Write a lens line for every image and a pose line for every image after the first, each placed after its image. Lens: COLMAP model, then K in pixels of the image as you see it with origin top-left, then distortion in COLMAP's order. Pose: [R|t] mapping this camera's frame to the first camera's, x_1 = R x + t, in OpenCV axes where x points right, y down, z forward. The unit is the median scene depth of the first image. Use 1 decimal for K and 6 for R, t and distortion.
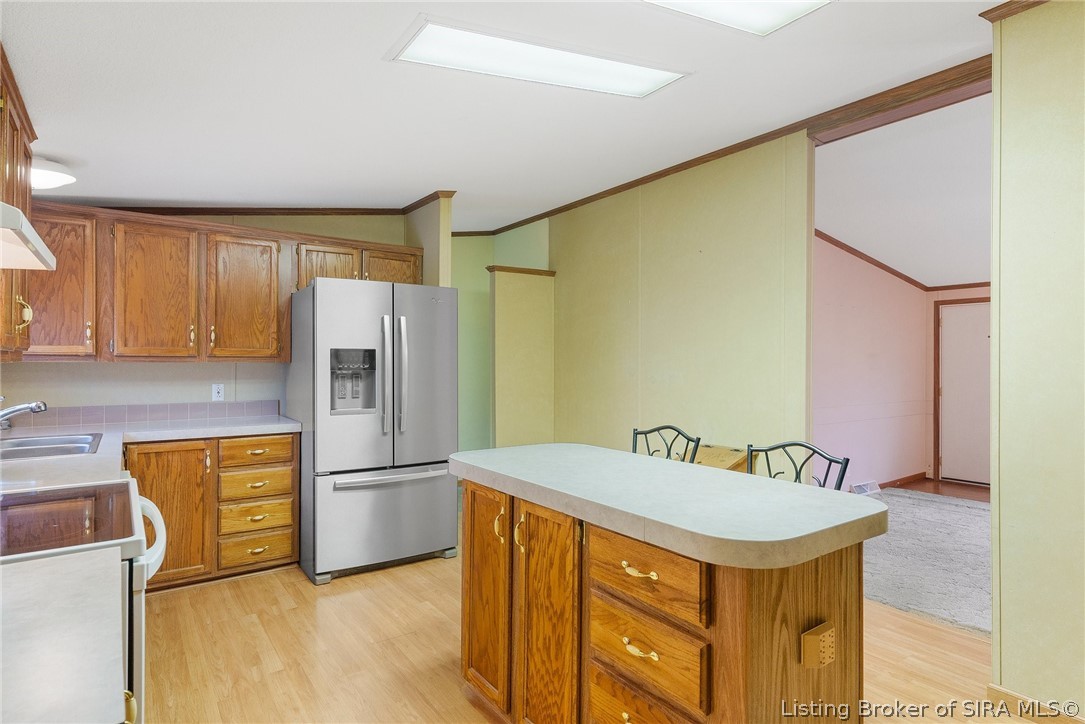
lens RADIAL K [[593.9, 0, 521.3], [0, 593.9, 360.7], [0, 0, 1]] dist [0.010207, -0.003074]
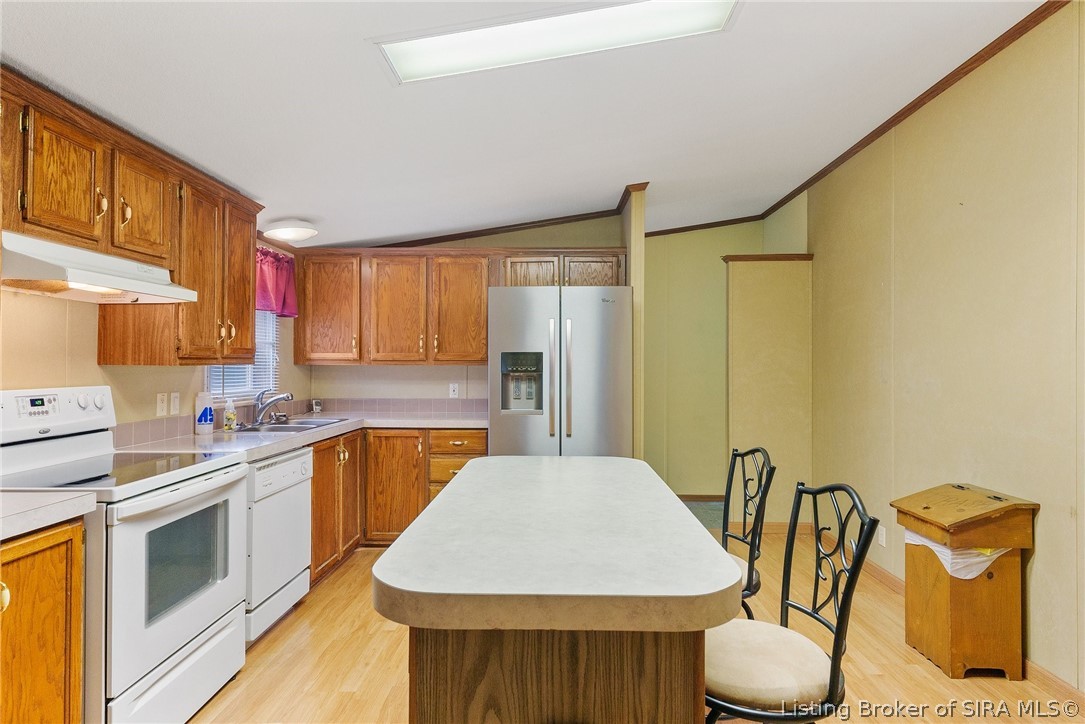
lens RADIAL K [[593.9, 0, 527.9], [0, 593.9, 362.9], [0, 0, 1]] dist [0.010207, -0.003074]
pose [[0.802264, -0.003479, -0.596960, 0.360063], [0.002496, 0.999994, -0.002474, 0.001596], [0.596965, 0.000495, 0.802267, 0.163958]]
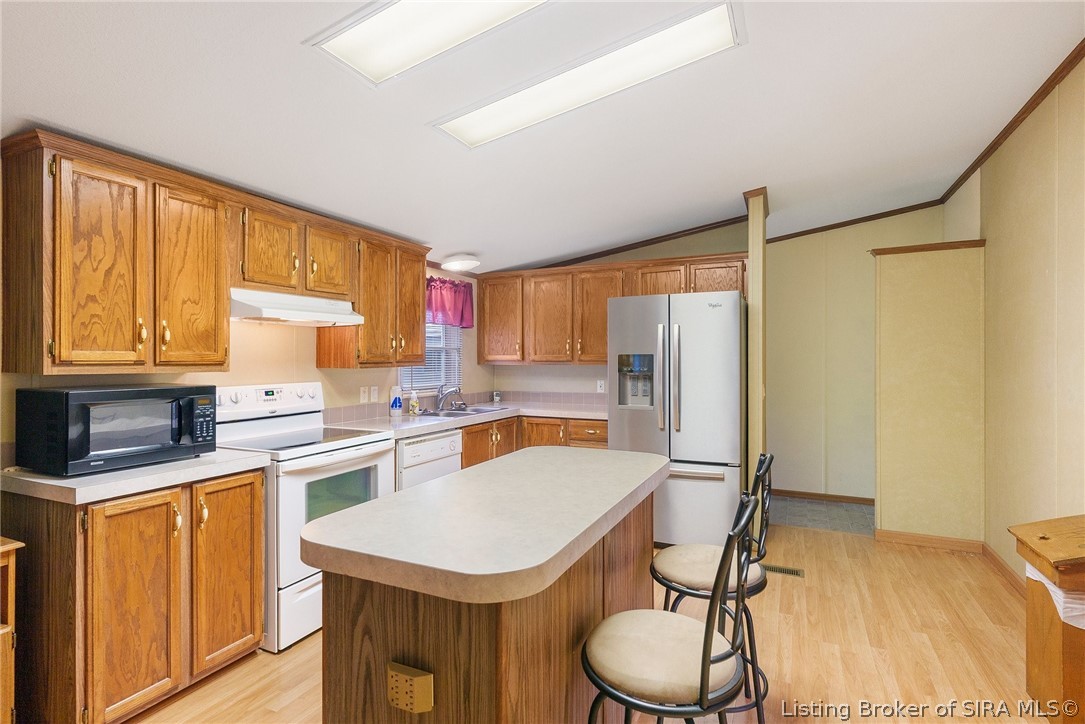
lens RADIAL K [[518.1, 0, 532.7], [0, 518.1, 361.6], [0, 0, 1]] dist [0.003319, 0.000075]
pose [[0.493133, -0.000473, -0.869954, 0.524994], [0.007640, 0.999964, 0.003788, -0.011476], [0.869920, -0.008515, 0.493119, 0.315041]]
